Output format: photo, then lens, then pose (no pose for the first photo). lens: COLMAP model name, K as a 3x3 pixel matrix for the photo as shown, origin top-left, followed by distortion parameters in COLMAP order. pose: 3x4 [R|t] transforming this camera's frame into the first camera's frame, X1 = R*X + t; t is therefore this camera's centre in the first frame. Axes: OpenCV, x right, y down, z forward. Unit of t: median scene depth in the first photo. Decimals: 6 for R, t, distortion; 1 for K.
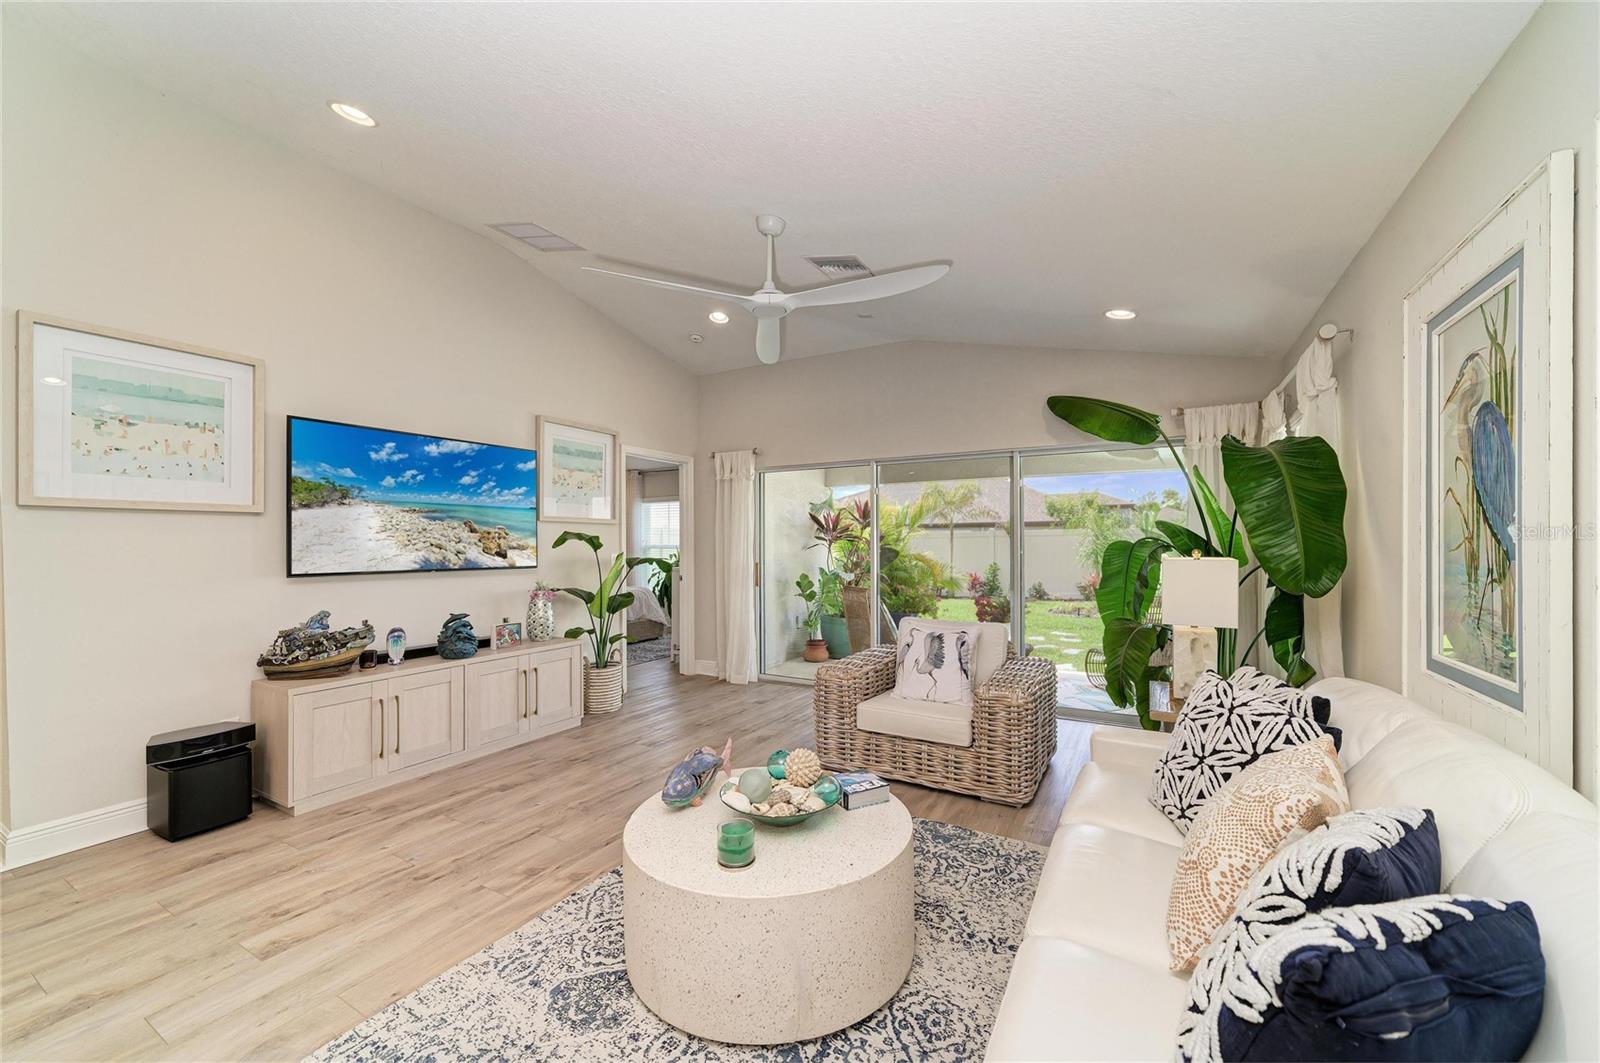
lens RADIAL K [[623.8, 0, 804.8], [0, 623.8, 539.1], [0, 0, 1]] dist [-0.011632, 0.003978]
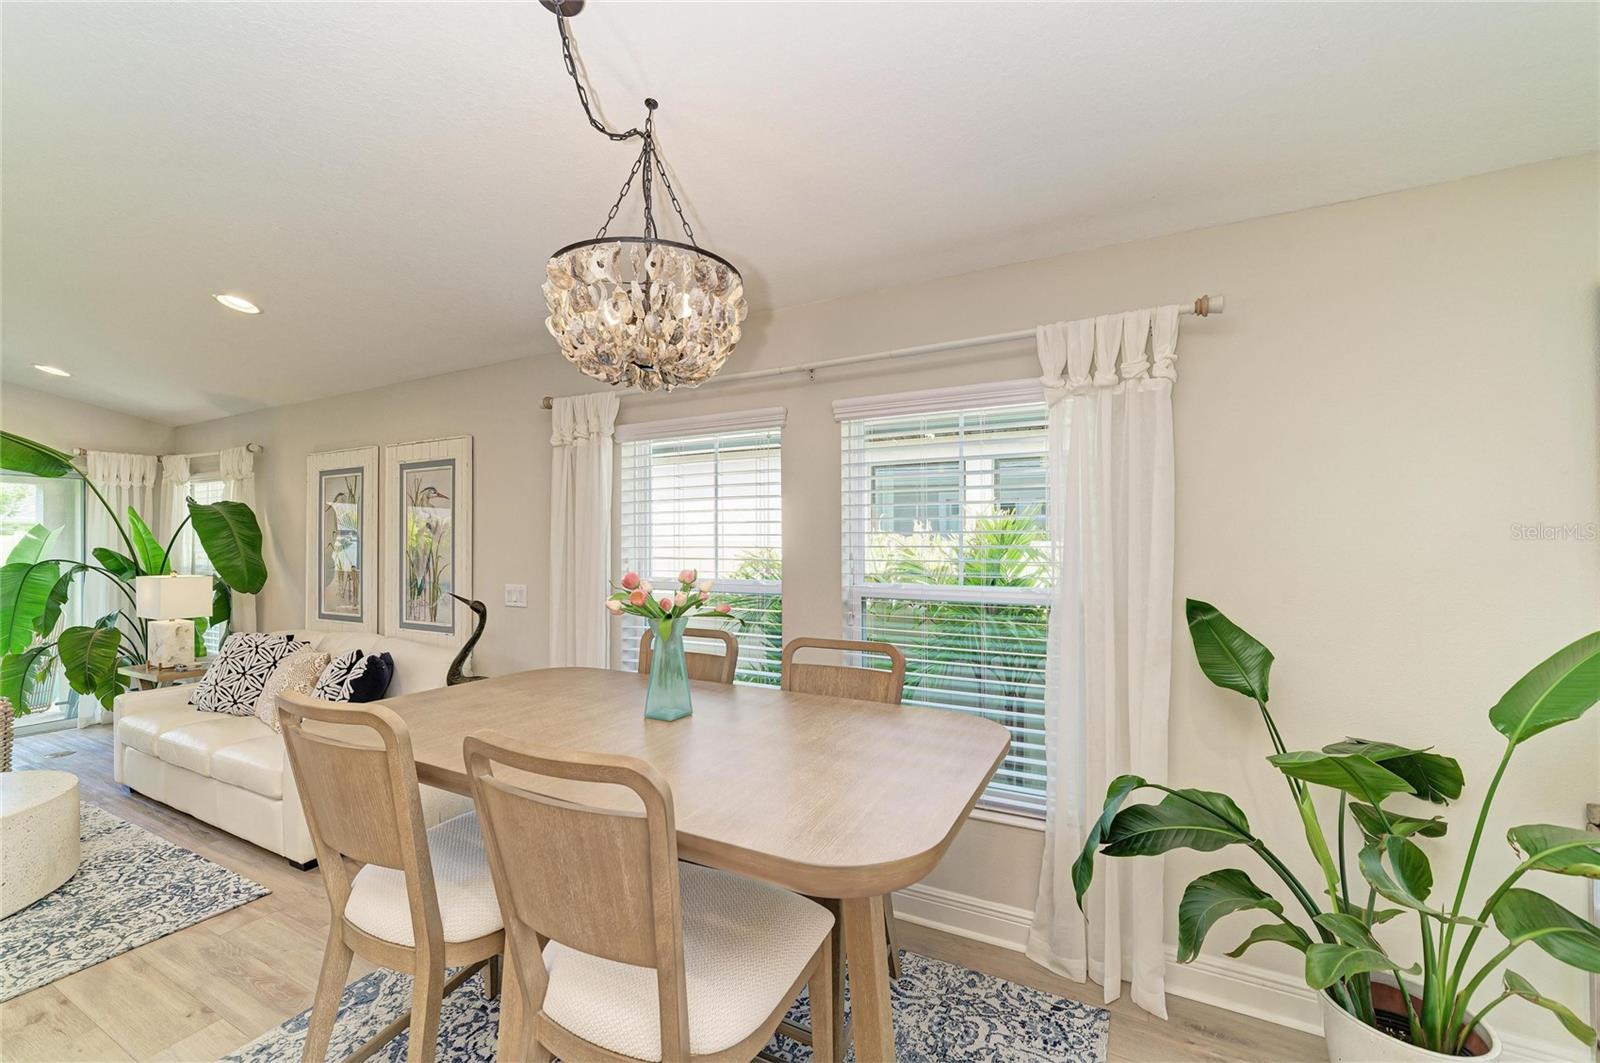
lens RADIAL K [[647.3, 0, 809.7], [0, 647.3, 536.0], [0, 0, 1]] dist [-0.009629, 0.003684]
pose [[-0.035284, 0.009903, 0.999328, -0.731135], [-0.002323, 0.999947, -0.009991, -0.040475], [-0.999375, -0.002674, -0.035259, -0.375317]]
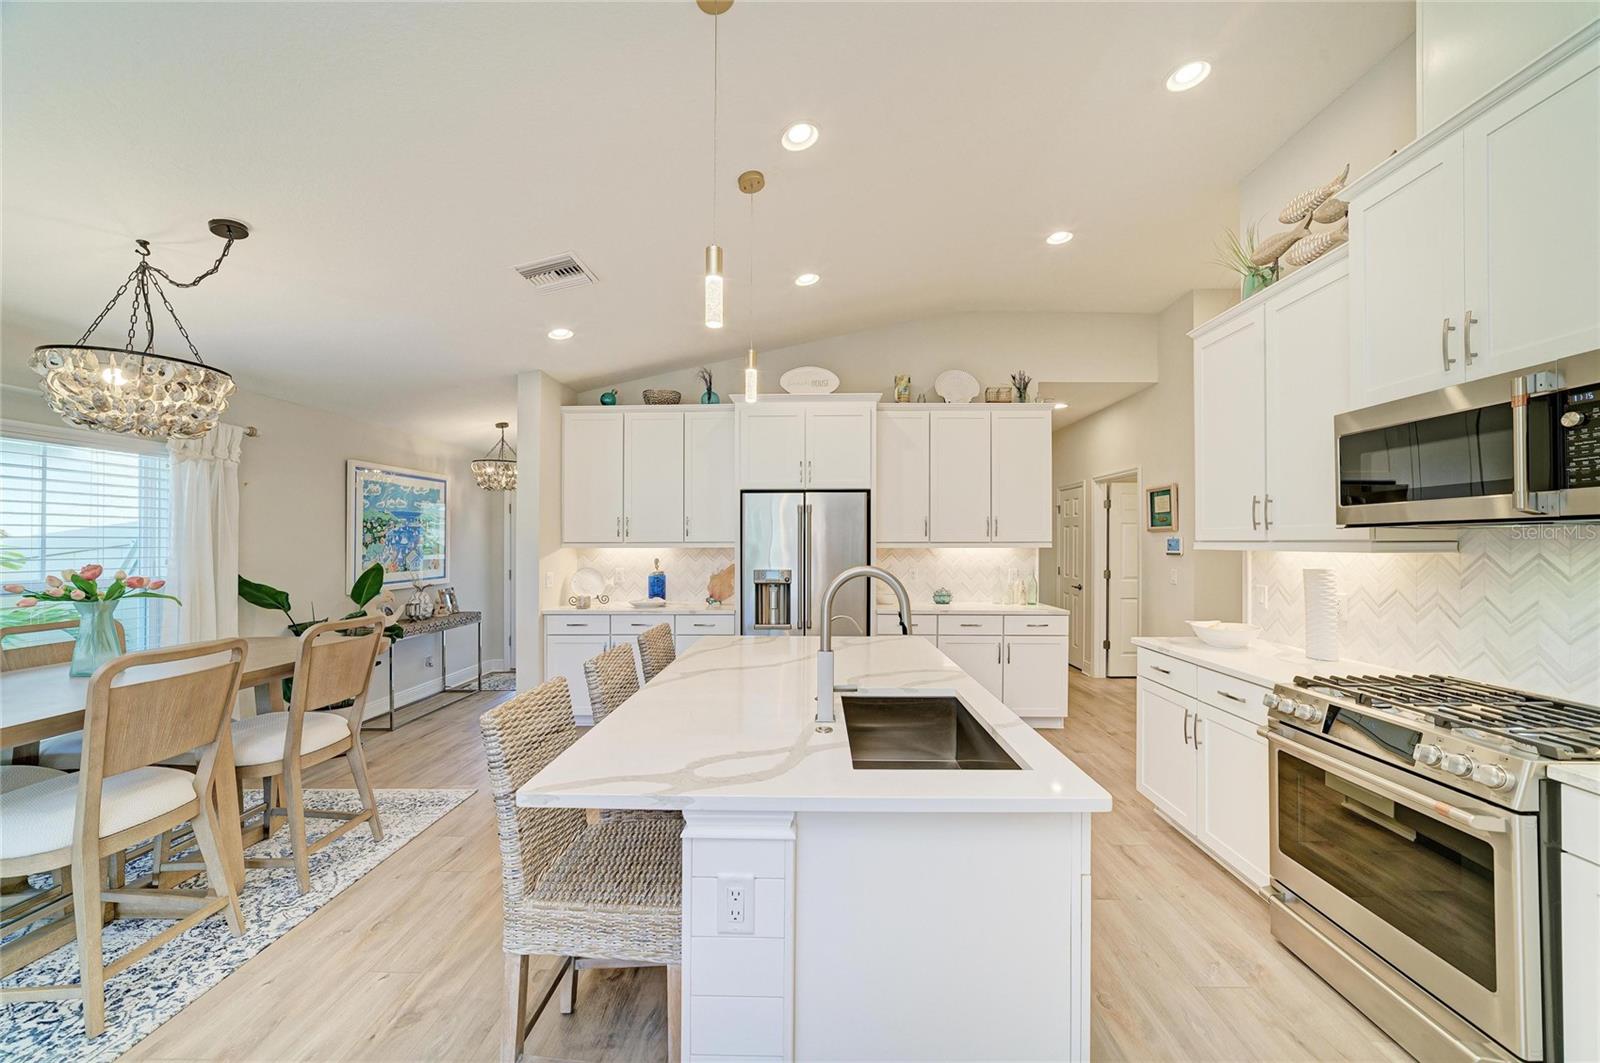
lens RADIAL K [[587.4, 0, 804.4], [0, 587.4, 539.1], [0, 0, 1]] dist [-0.016360, 0.003974]
pose [[-0.880306, 0.002316, -0.474402, -0.578095], [0.007219, 0.999938, -0.008514, -0.035290], [0.474352, -0.010920, -0.880267, 0.608542]]
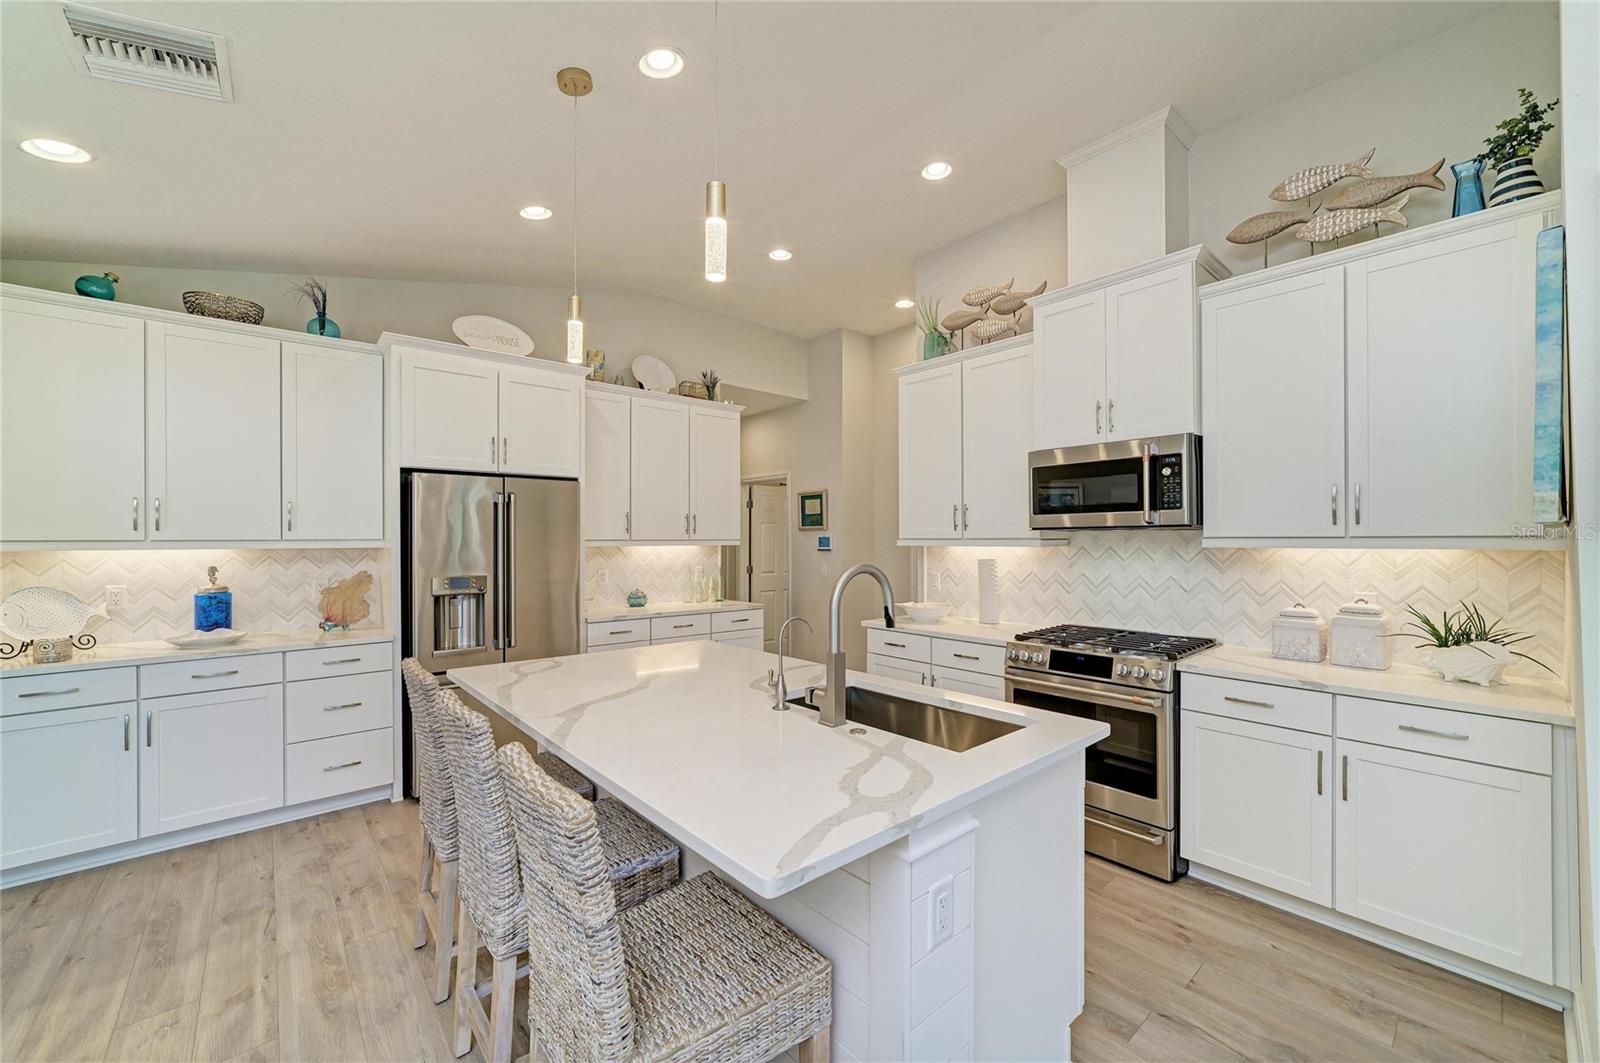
lens RADIAL K [[623.8, 0, 807.2], [0, 623.8, 540.6], [0, 0, 1]] dist [-0.011632, 0.003978]
pose [[-0.328204, 0.005808, -0.944589, -0.363339], [0.008170, 0.999961, 0.003309, -0.037321], [0.944572, -0.006632, -0.328238, 0.350346]]
